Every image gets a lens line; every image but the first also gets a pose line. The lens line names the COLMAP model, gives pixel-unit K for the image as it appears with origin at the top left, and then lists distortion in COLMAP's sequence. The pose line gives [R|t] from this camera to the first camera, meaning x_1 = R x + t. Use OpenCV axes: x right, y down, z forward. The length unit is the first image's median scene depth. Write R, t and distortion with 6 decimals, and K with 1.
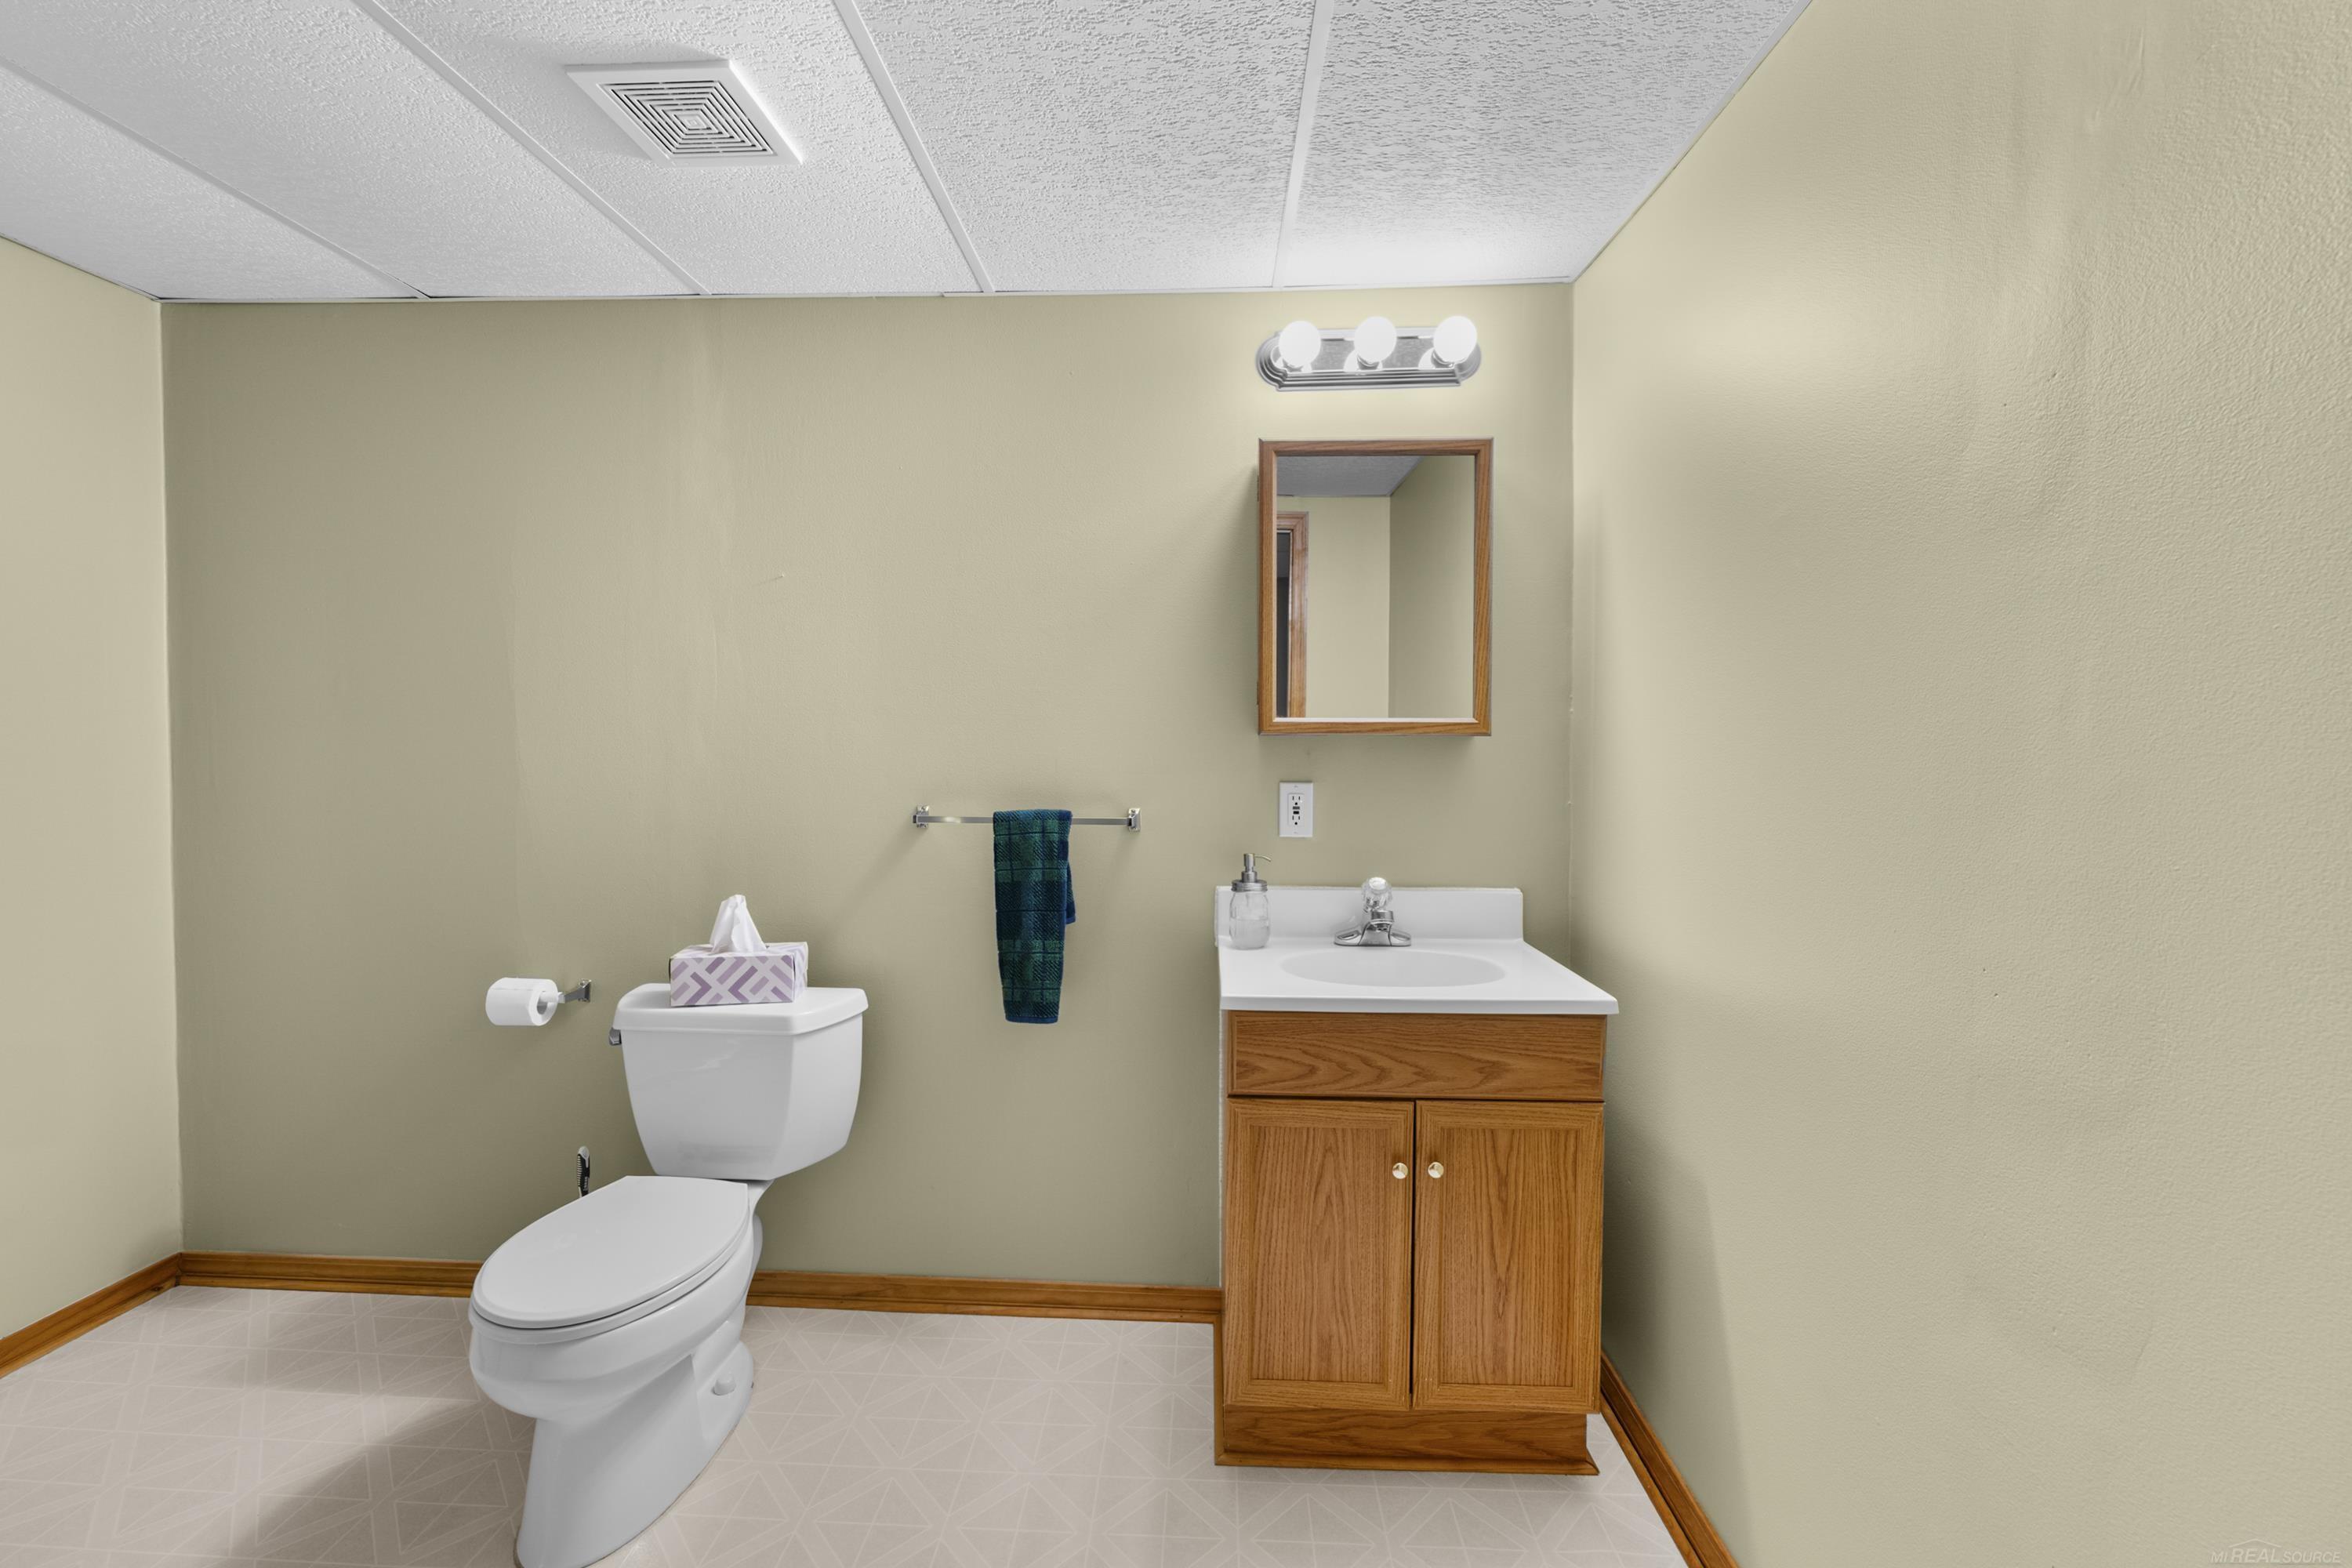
lens RADIAL K [[970.8, 0, 1173.0], [0, 970.8, 751.0], [0, 0, 1]] dist [-0.001846, -0.000240]
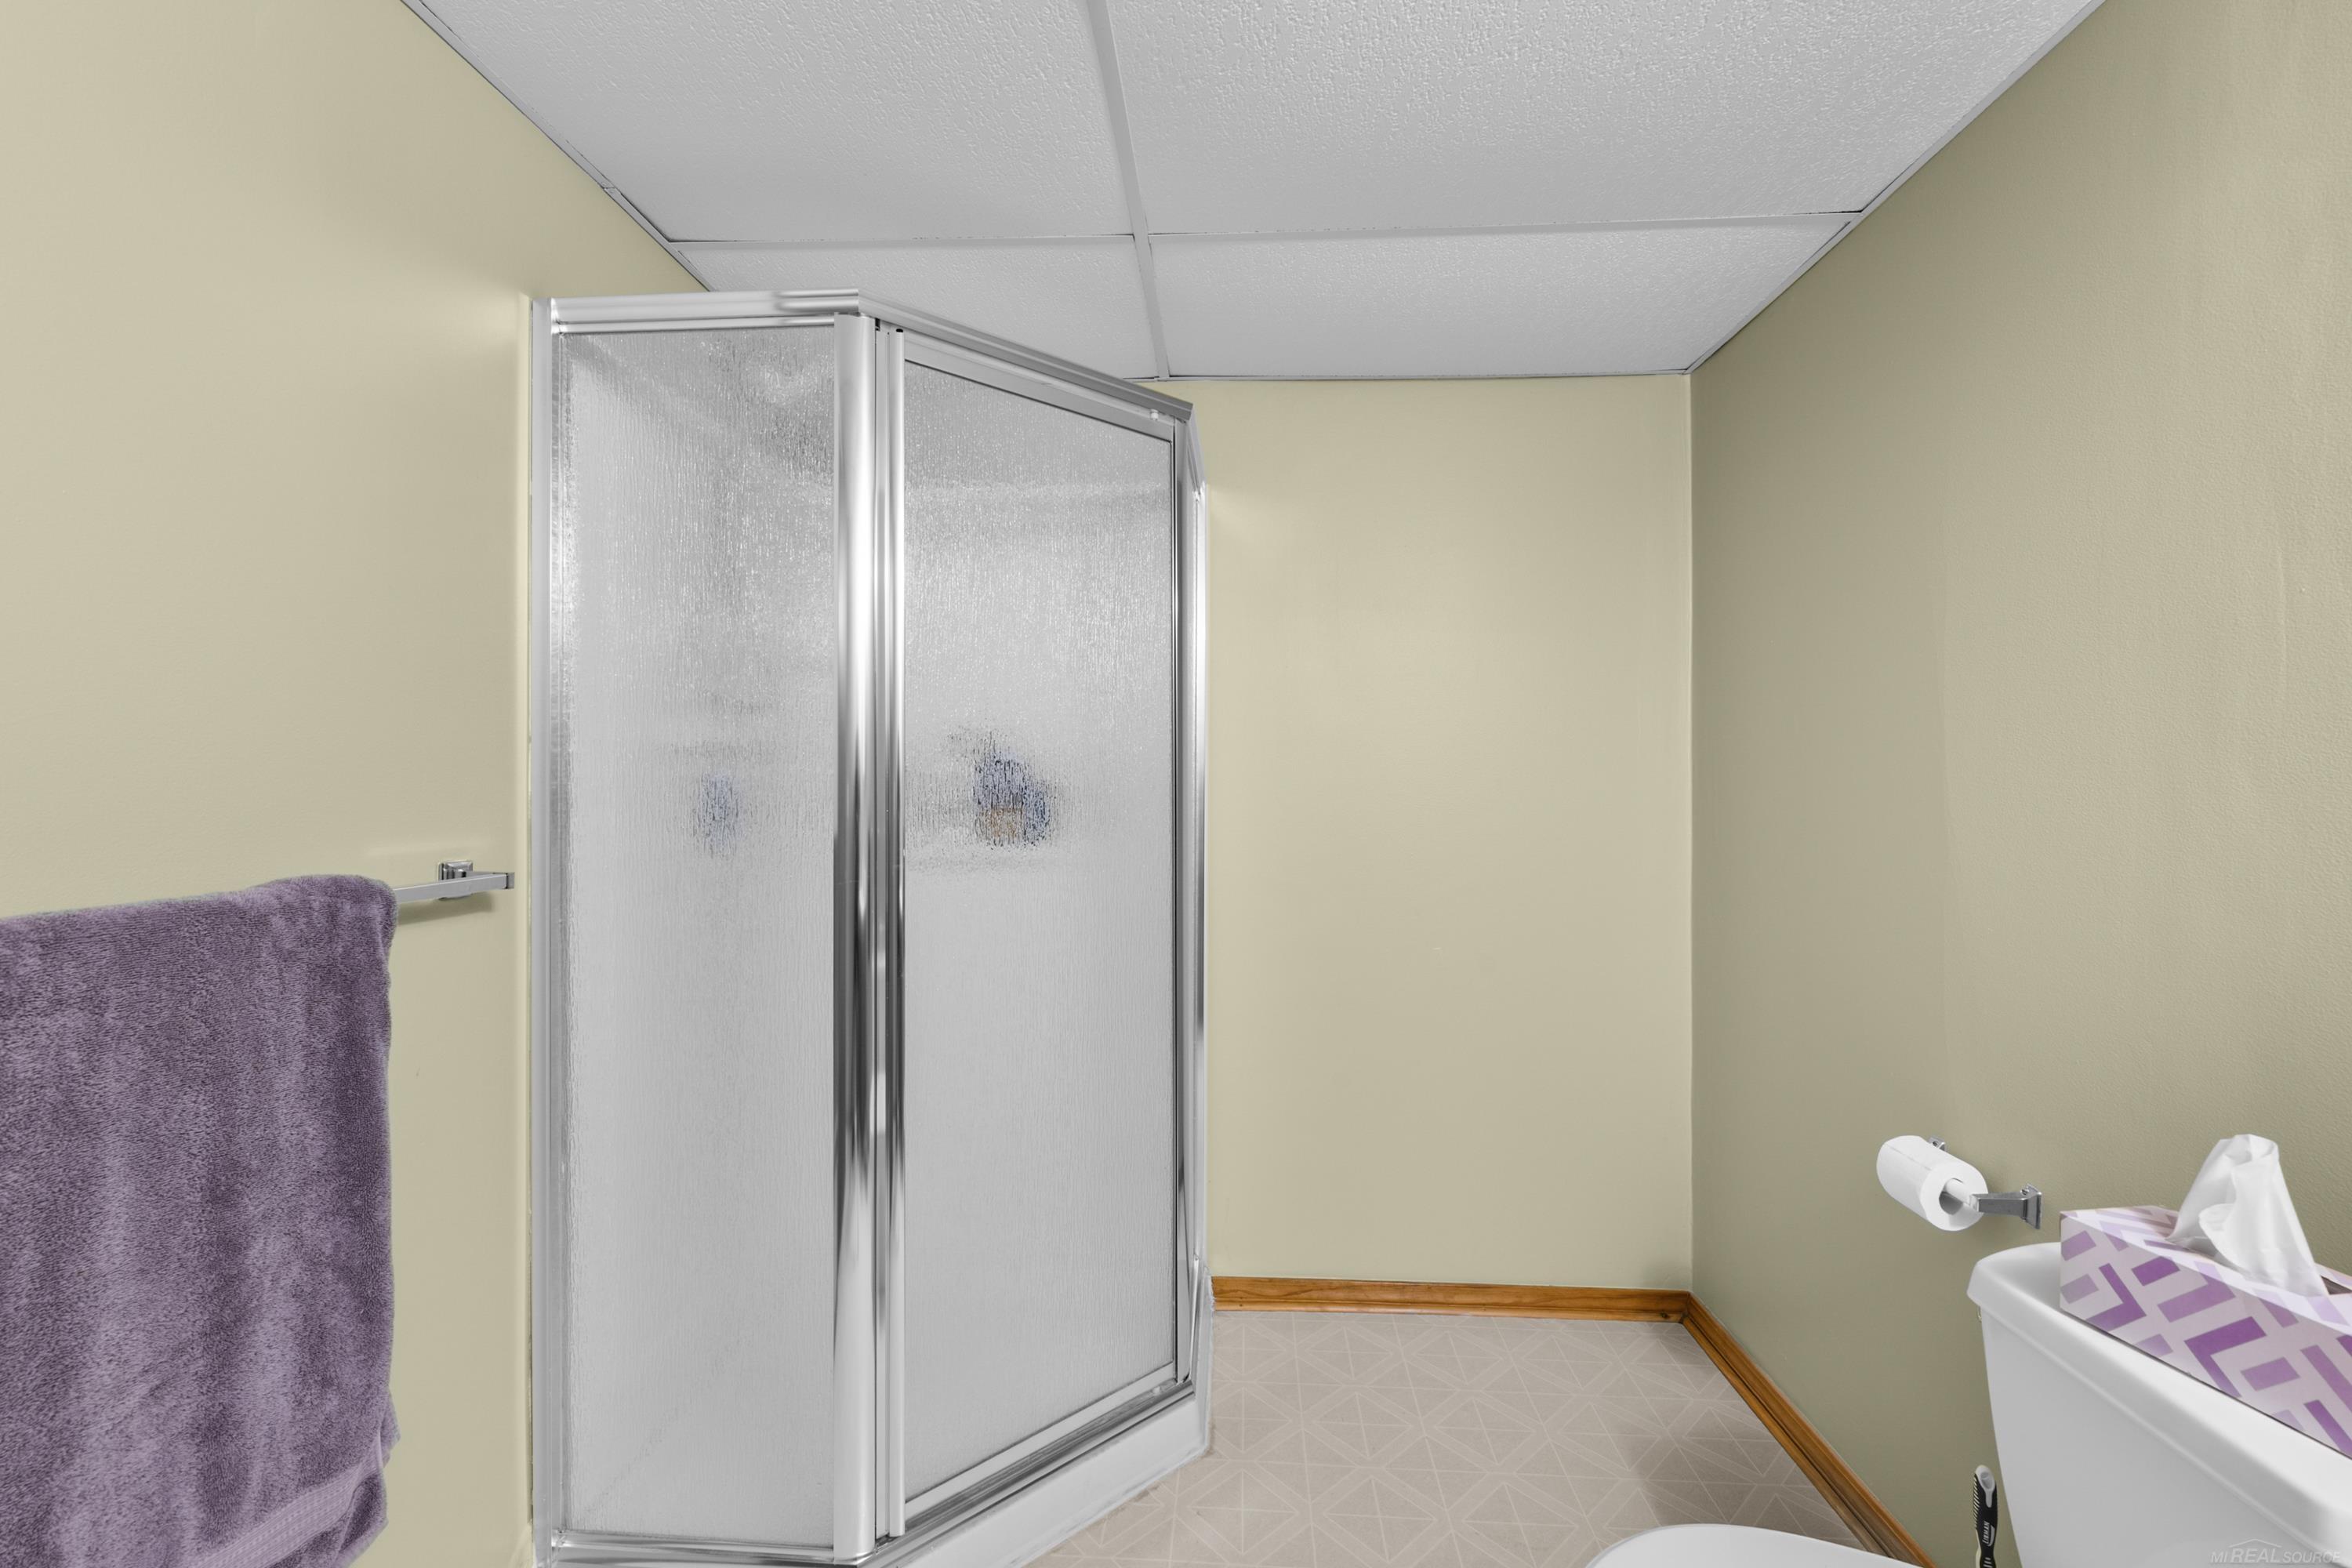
lens RADIAL K [[970.8, 0, 1173.0], [0, 970.8, 751.0], [0, 0, 1]] dist [-0.001846, -0.000240]
pose [[-0.023504, -0.028065, -0.999330, 0.010266], [-0.013602, 0.999522, -0.027750, -0.009315], [0.999631, 0.012940, -0.023874, 0.530636]]
